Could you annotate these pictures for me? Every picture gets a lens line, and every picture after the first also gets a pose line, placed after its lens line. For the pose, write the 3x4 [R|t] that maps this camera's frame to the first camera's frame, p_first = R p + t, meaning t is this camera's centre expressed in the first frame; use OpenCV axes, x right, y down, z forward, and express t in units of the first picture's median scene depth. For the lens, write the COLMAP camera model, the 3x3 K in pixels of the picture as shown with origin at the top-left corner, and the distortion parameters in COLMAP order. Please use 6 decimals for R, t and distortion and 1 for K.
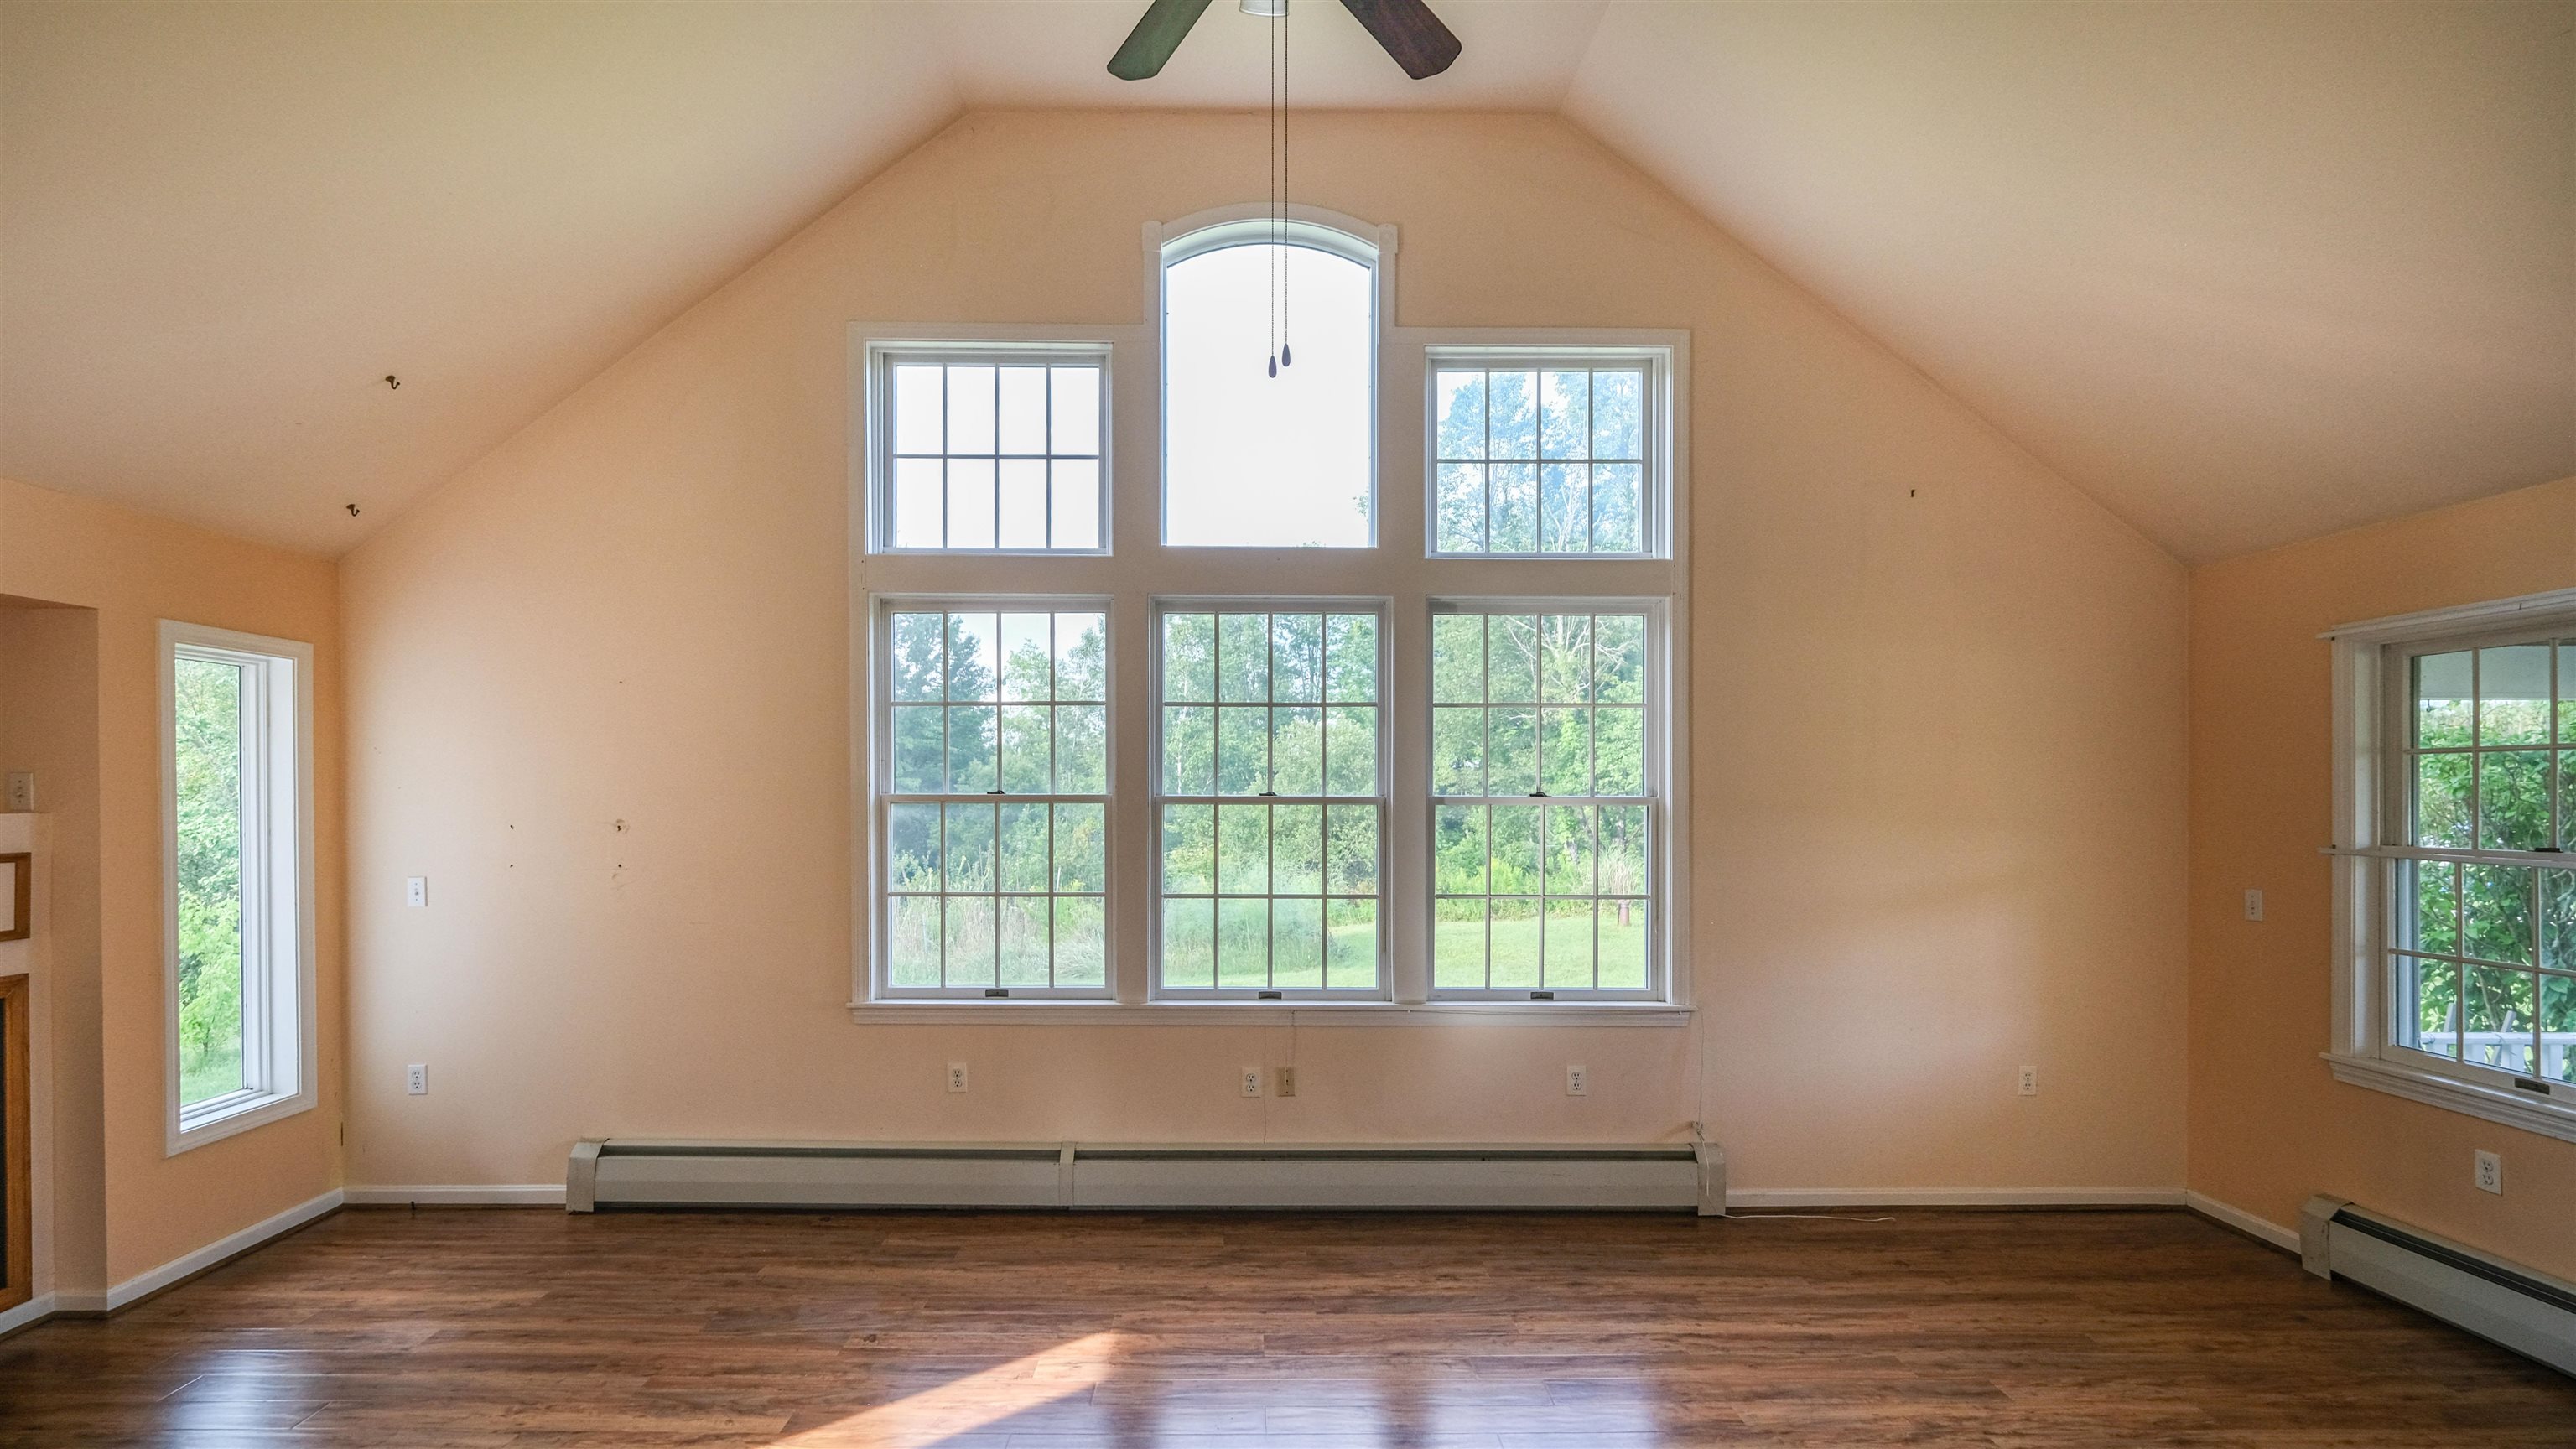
lens RADIAL K [[1175.3, 0, 1244.8], [0, 1175.3, 780.4], [0, 0, 1]] dist [-0.005828, -0.000788]
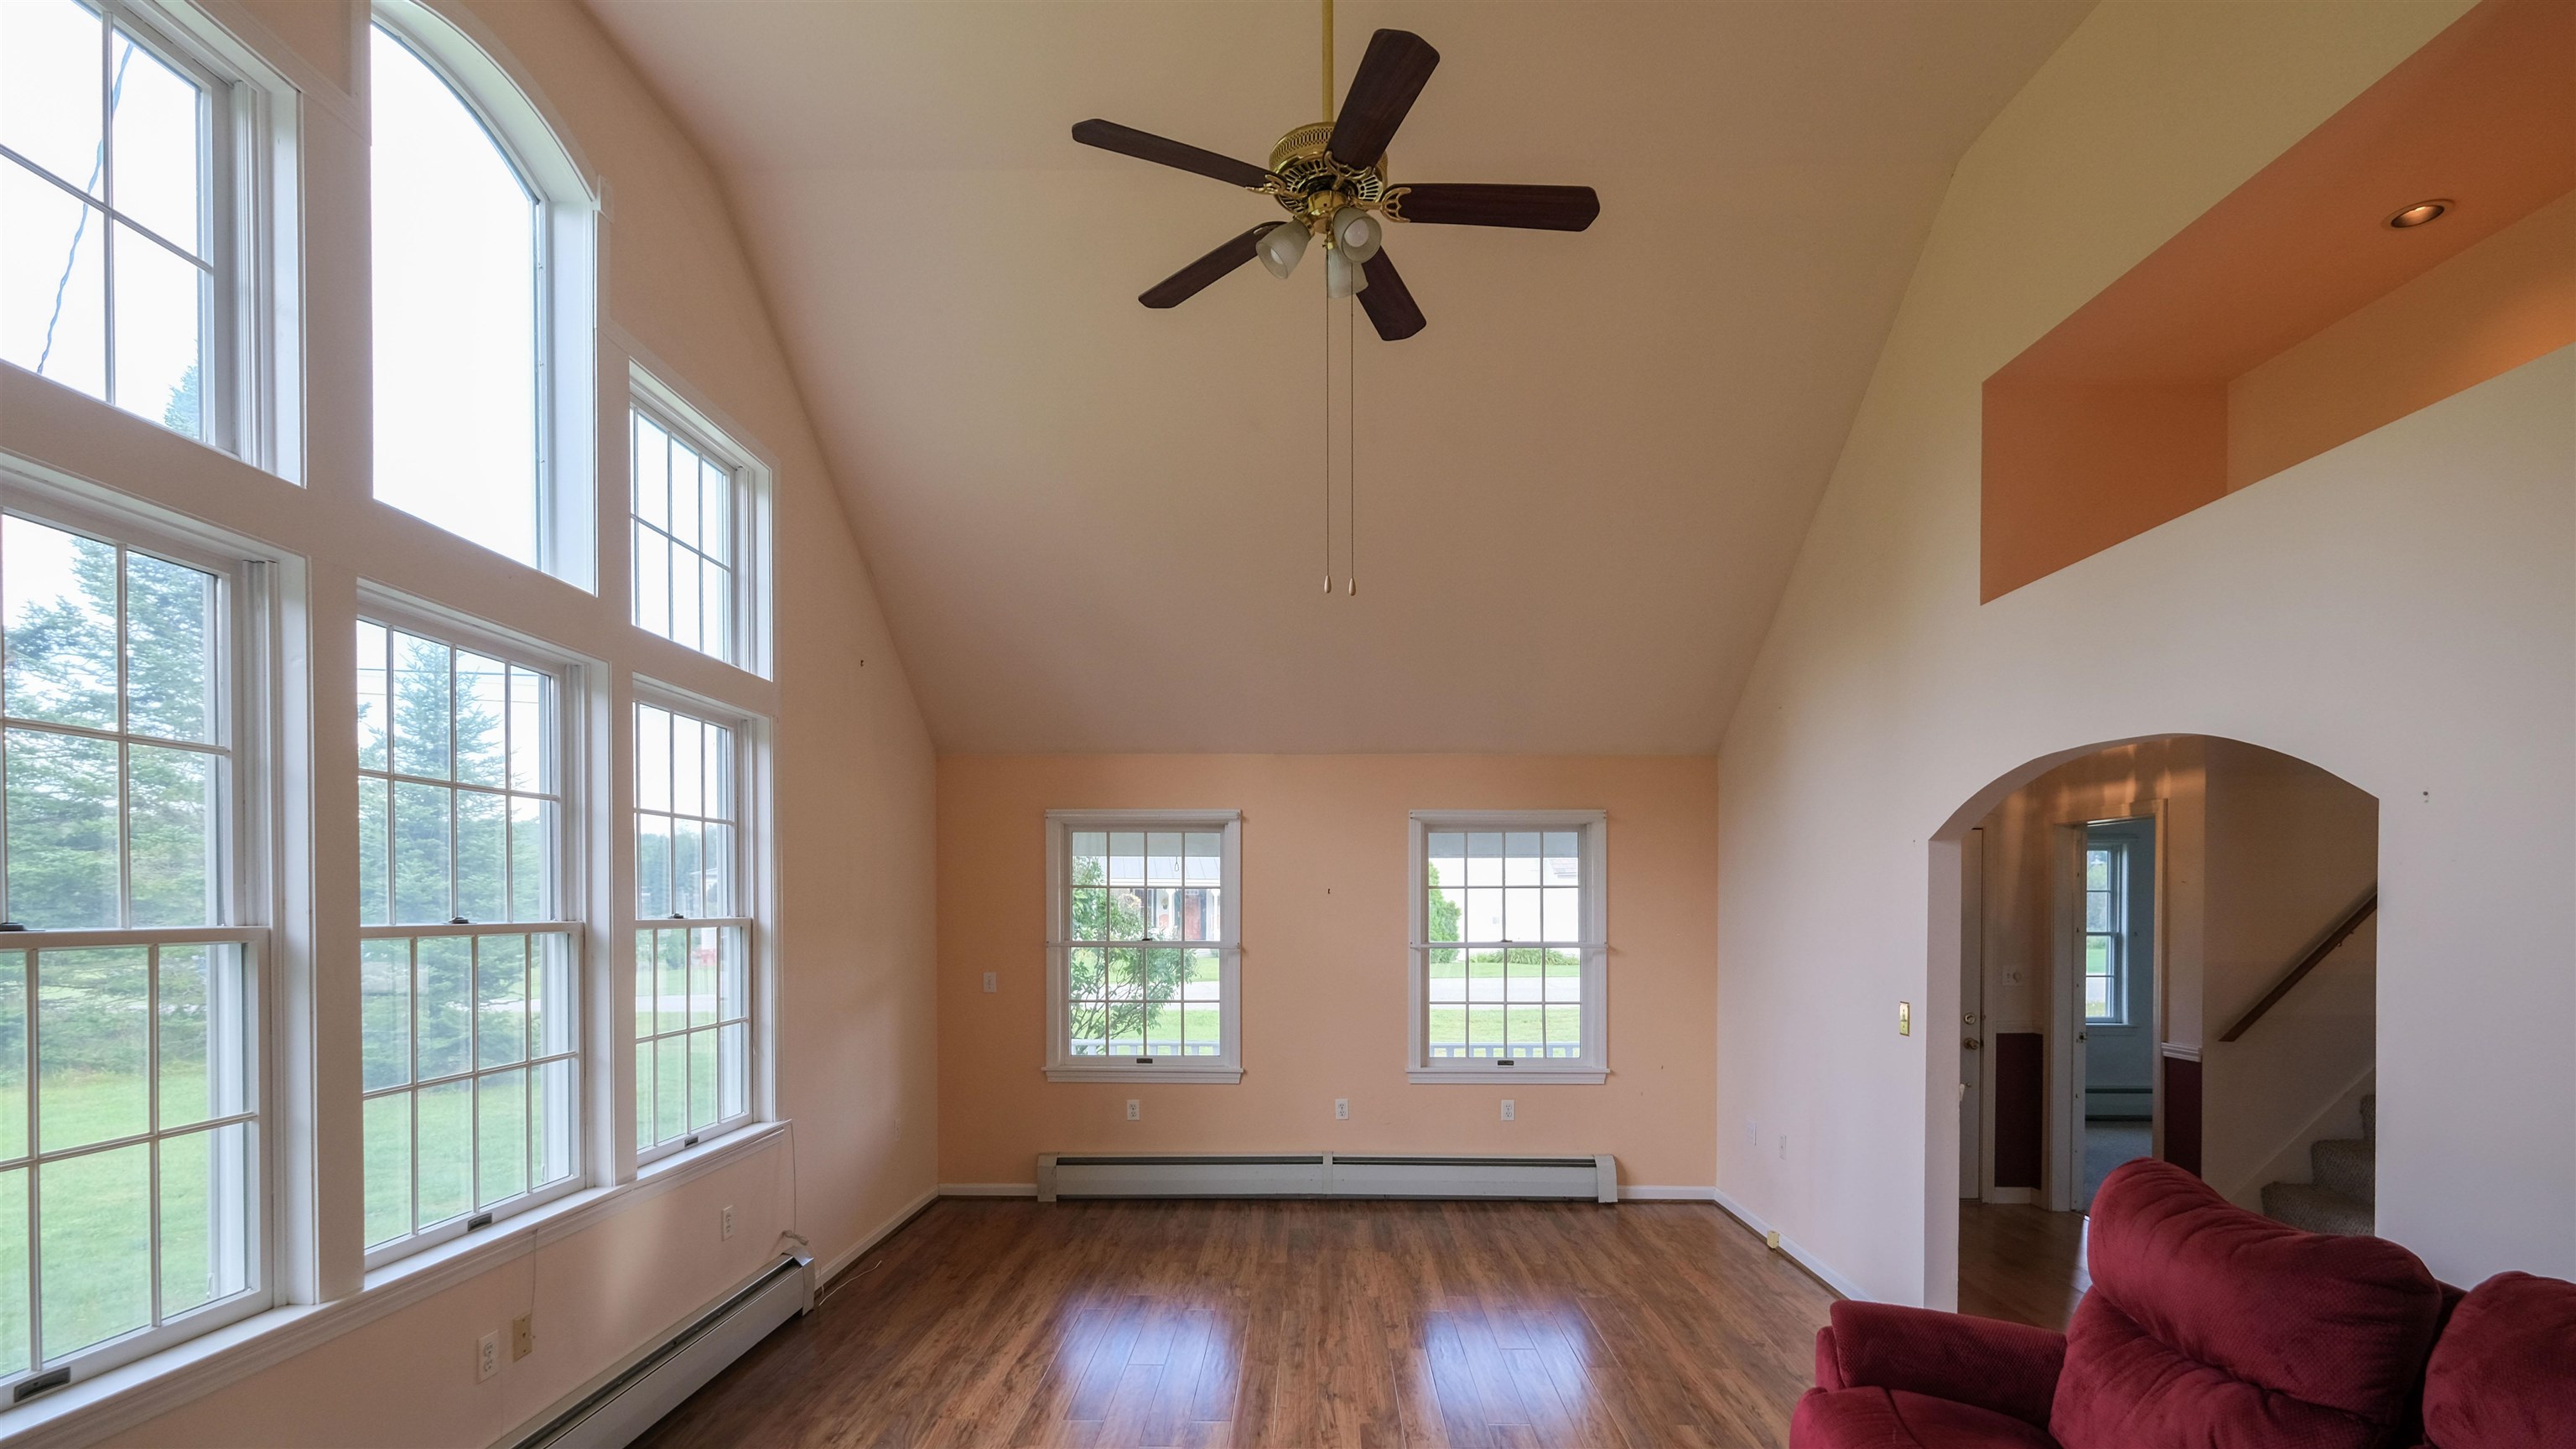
lens RADIAL K [[1175.3, 0, 1294.8], [0, 1175.3, 922.5], [0, 0, 1]] dist [-0.005828, -0.000788]
pose [[0.033287, -0.017867, 0.999286, -0.655331], [-0.010380, 0.999780, 0.018222, -0.004512], [-0.999392, -0.010979, 0.033095, 0.542562]]
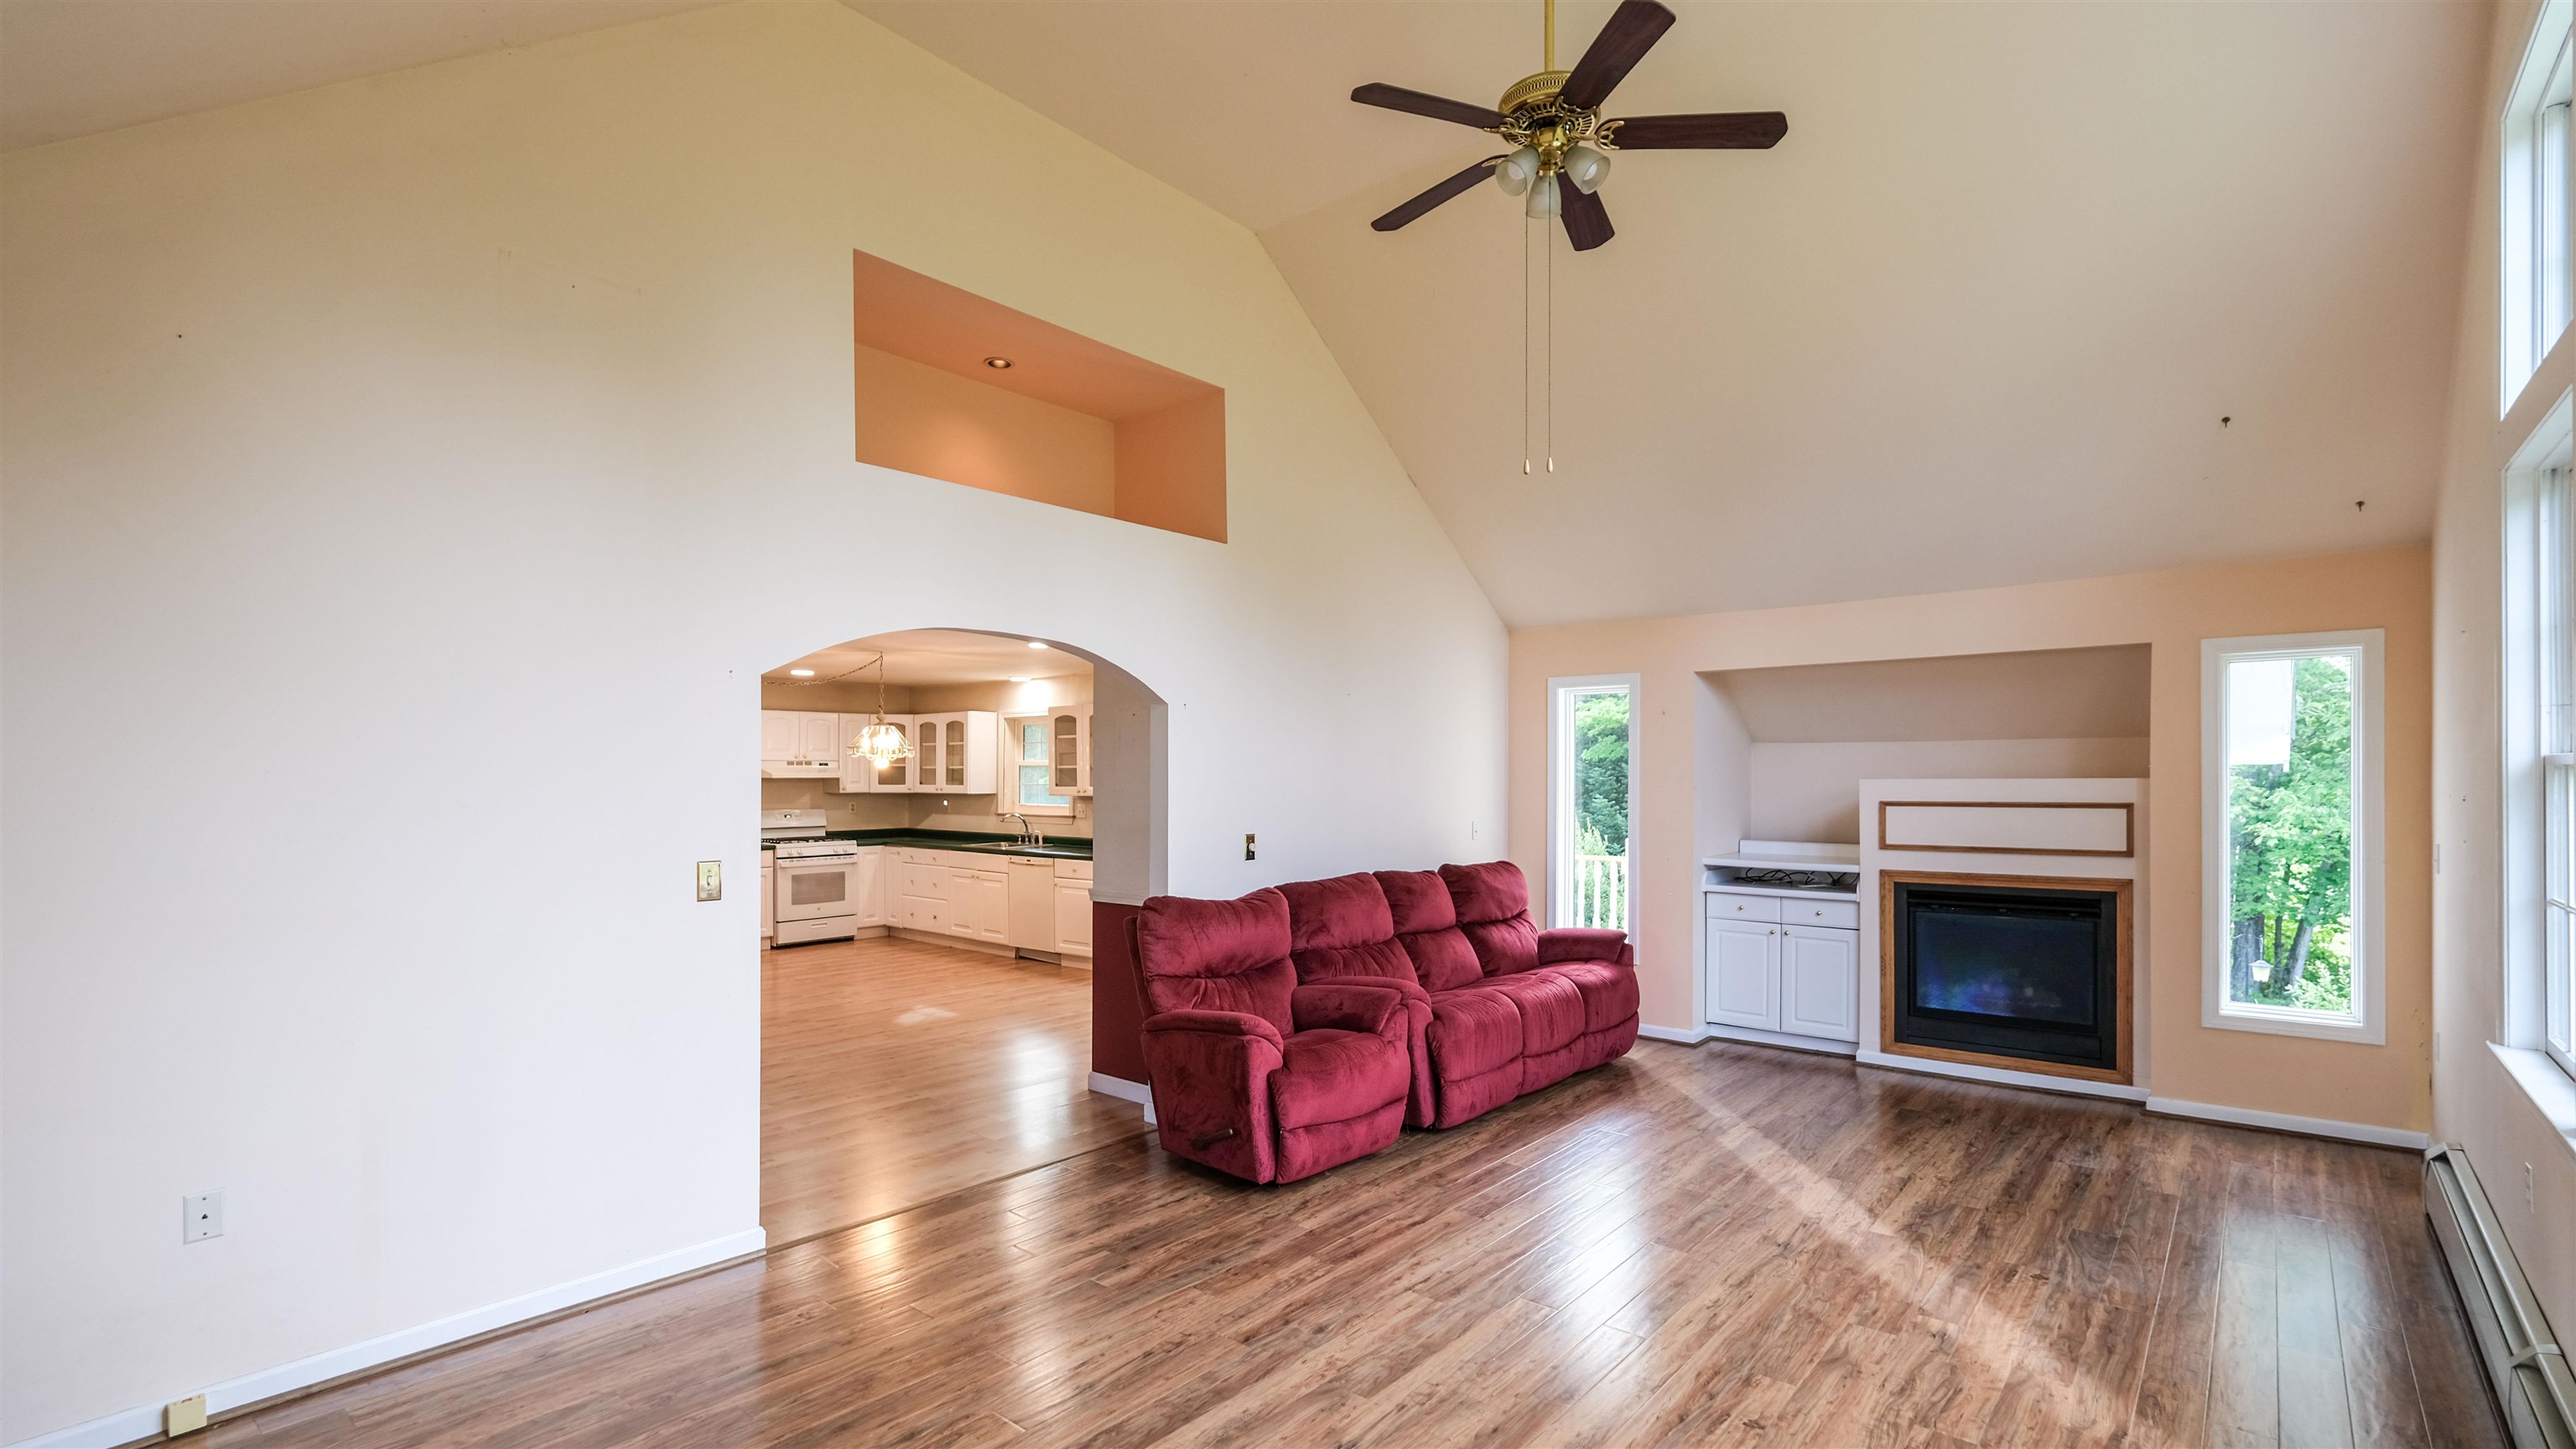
lens RADIAL K [[1175.3, 0, 1292.4], [0, 1175.3, 791.5], [0, 0, 1]] dist [-0.005828, -0.000788]
pose [[-0.649583, 0.005975, -0.760267, 0.713709], [0.005115, 0.999981, 0.003488, 0.027756], [0.760274, -0.001623, -0.649601, 0.924092]]
